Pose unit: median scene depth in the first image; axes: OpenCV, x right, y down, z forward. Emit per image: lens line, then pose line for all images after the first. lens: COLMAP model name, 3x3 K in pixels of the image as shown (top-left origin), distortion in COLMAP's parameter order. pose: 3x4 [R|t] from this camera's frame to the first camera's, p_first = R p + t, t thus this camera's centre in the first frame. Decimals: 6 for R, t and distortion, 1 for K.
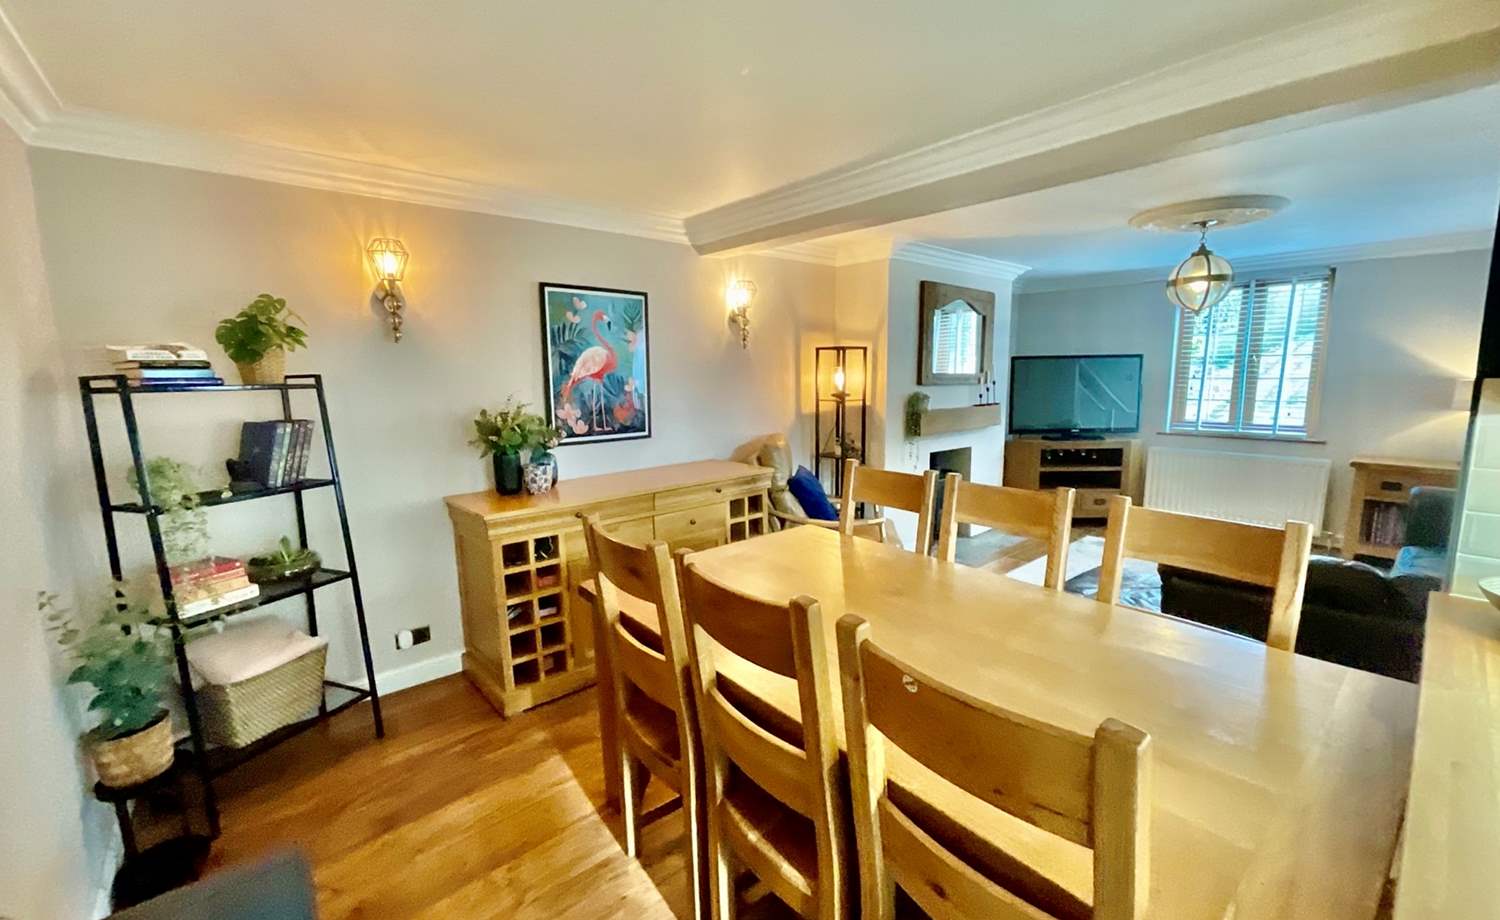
lens RADIAL K [[615.6, 0, 759.4], [0, 615.6, 468.2], [0, 0, 1]] dist [0.001031, 0.001018]
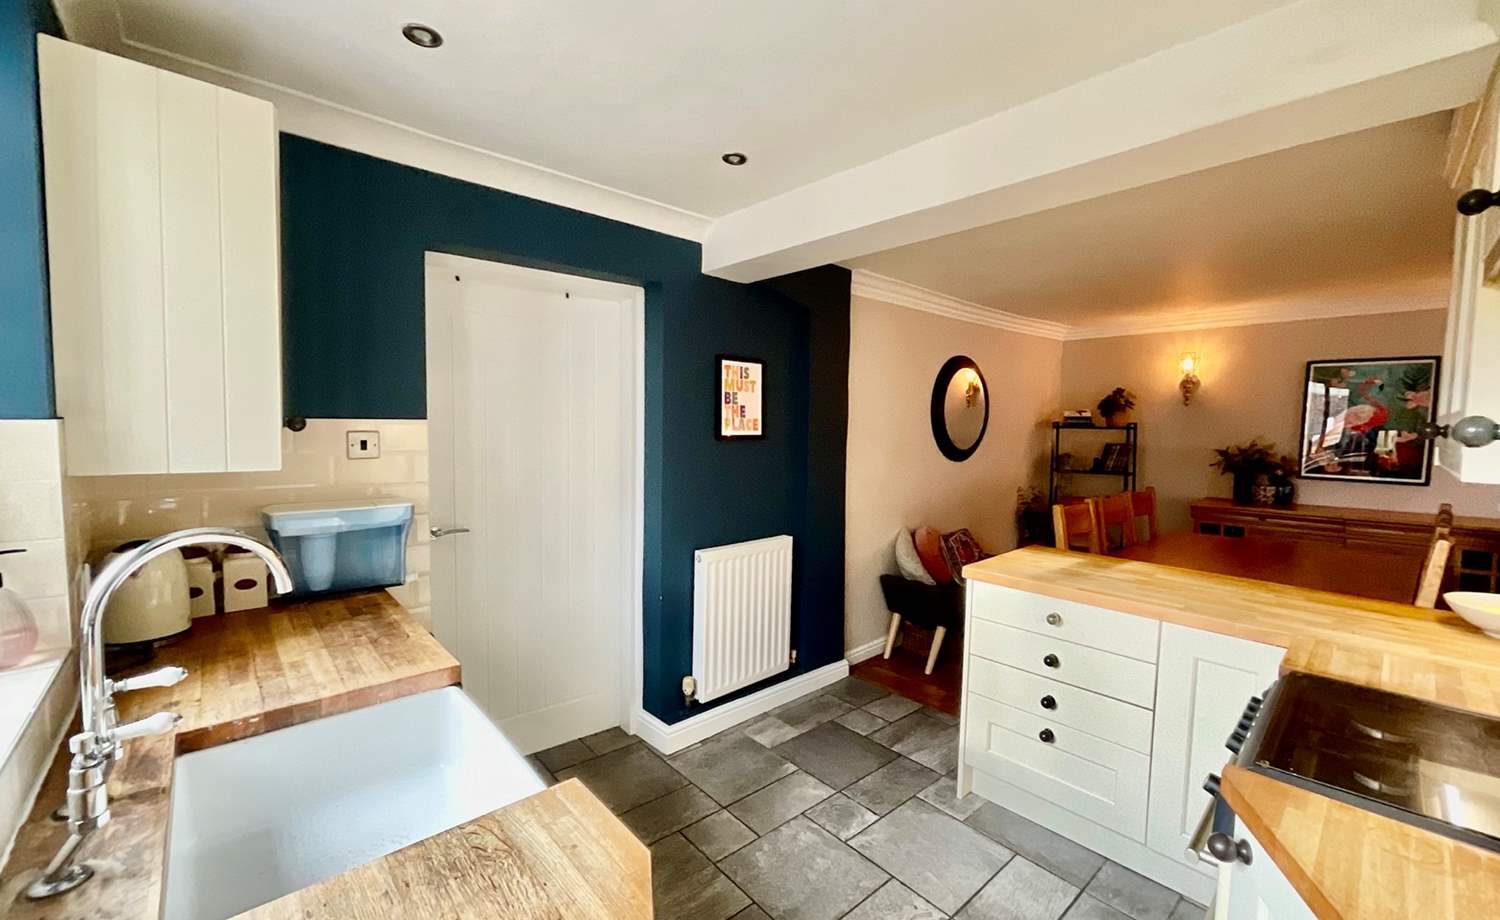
lens RADIAL K [[615.6, 0, 751.6], [0, 615.6, 460.6], [0, 0, 1]] dist [0.001031, 0.001018]
pose [[-0.001715, 0.071968, -0.997405, 1.032153], [-0.170036, 0.982862, 0.071211, 0.037048], [0.985436, 0.169717, 0.010552, -0.228620]]
